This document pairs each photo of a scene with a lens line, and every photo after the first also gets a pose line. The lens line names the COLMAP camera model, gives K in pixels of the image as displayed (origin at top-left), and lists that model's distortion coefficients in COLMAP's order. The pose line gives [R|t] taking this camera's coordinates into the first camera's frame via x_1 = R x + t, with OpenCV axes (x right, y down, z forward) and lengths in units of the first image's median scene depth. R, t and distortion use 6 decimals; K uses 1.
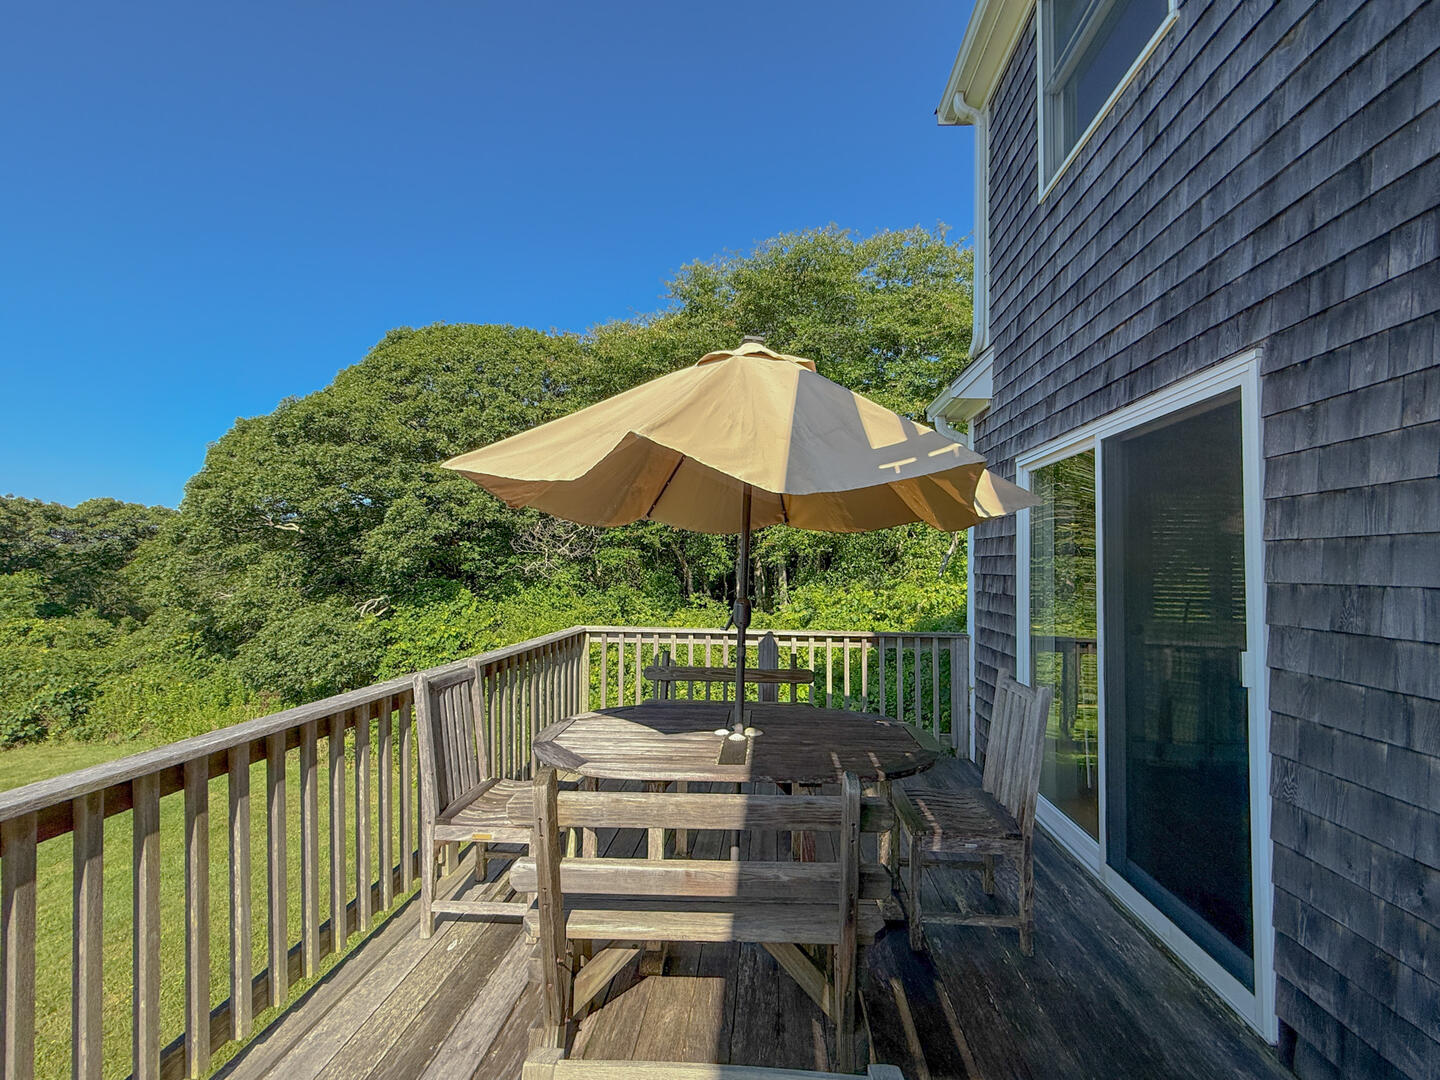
lens RADIAL K [[591.4, 0, 749.0], [0, 591.4, 536.2], [0, 0, 1]] dist [-0.001010, -0.000132]
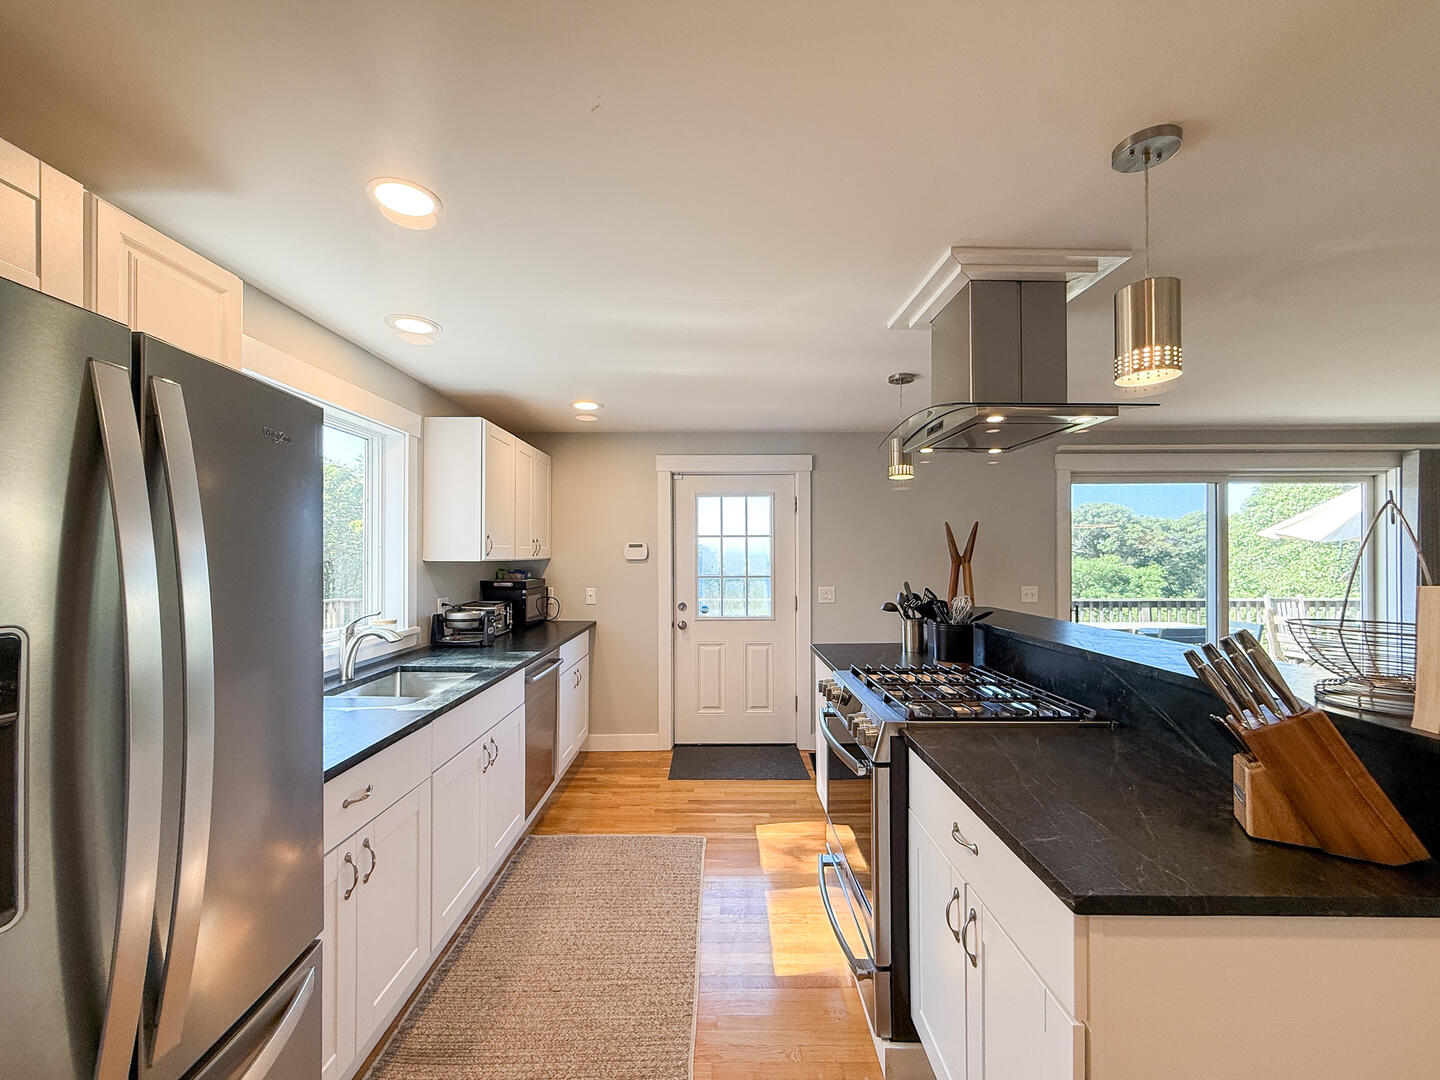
lens RADIAL K [[581.3, 0, 719.7], [0, 581.3, 550.8], [0, 0, 1]] dist [-0.000663, -0.000114]
pose [[0.047200, -0.024372, -0.998588, 0.352904], [0.055245, 0.998236, -0.021752, -0.014008], [0.997357, -0.054140, 0.048463, -0.302967]]
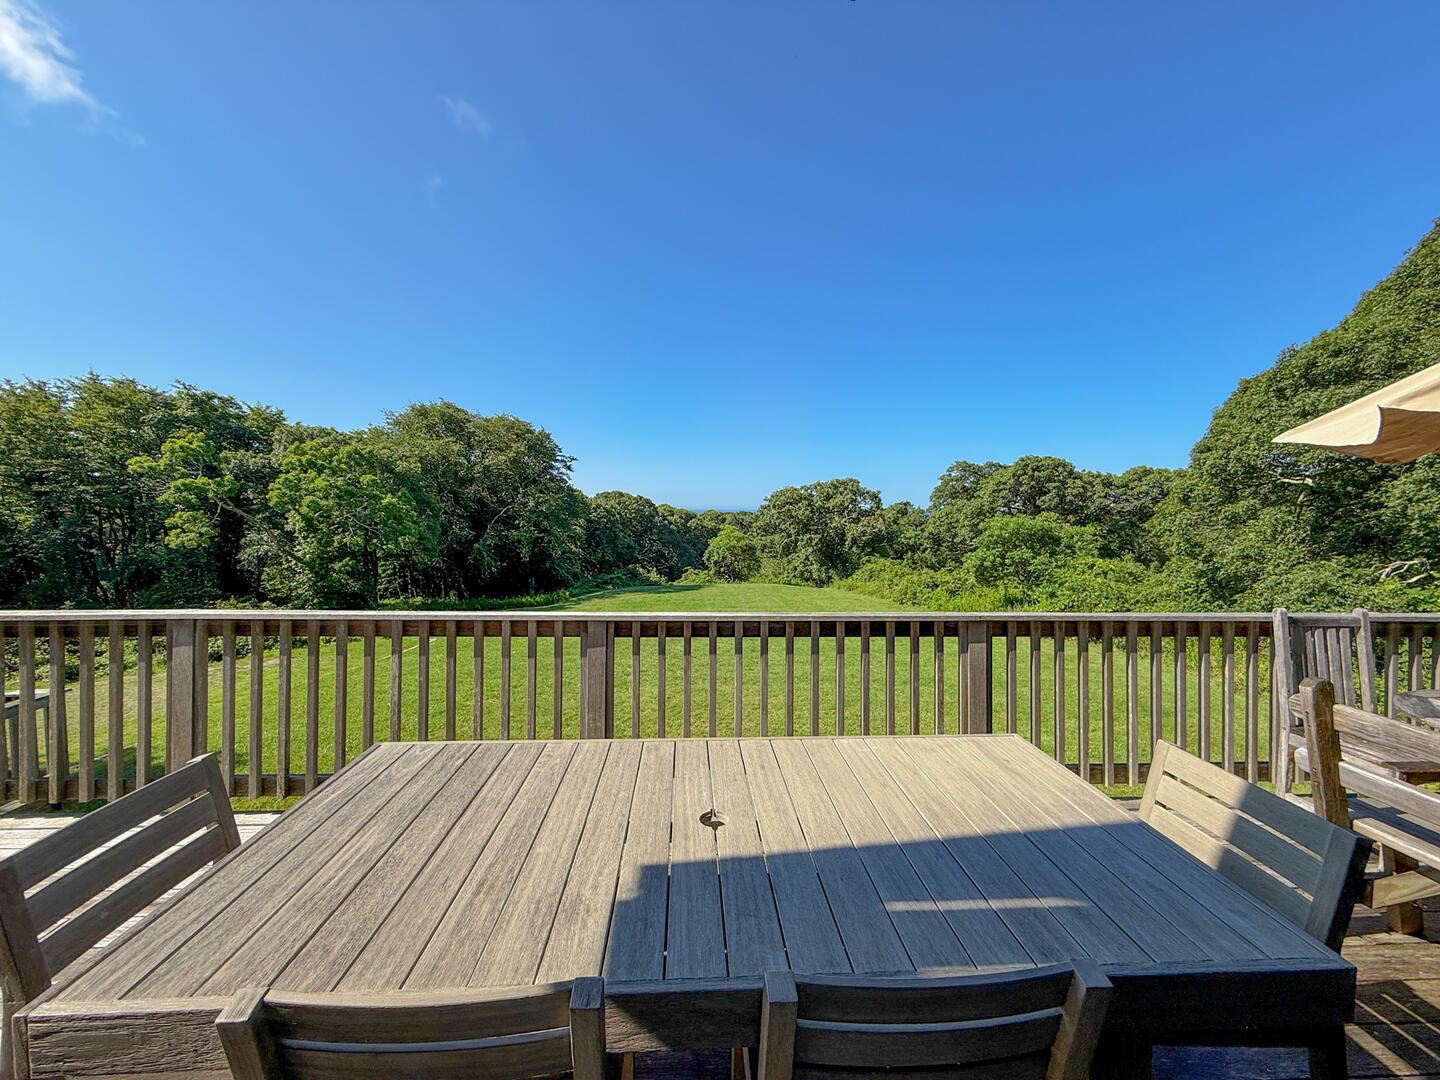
lens RADIAL K [[573.0, 0, 720.0], [0, 573.0, 540.0], [0, 0, 1]] dist [0.000442, 0.000002]
pose [[0.104063, 0.038689, -0.993818, 0.068972], [0.043872, 0.998092, 0.043449, -0.001524], [0.993603, -0.048122, 0.102167, -0.036759]]
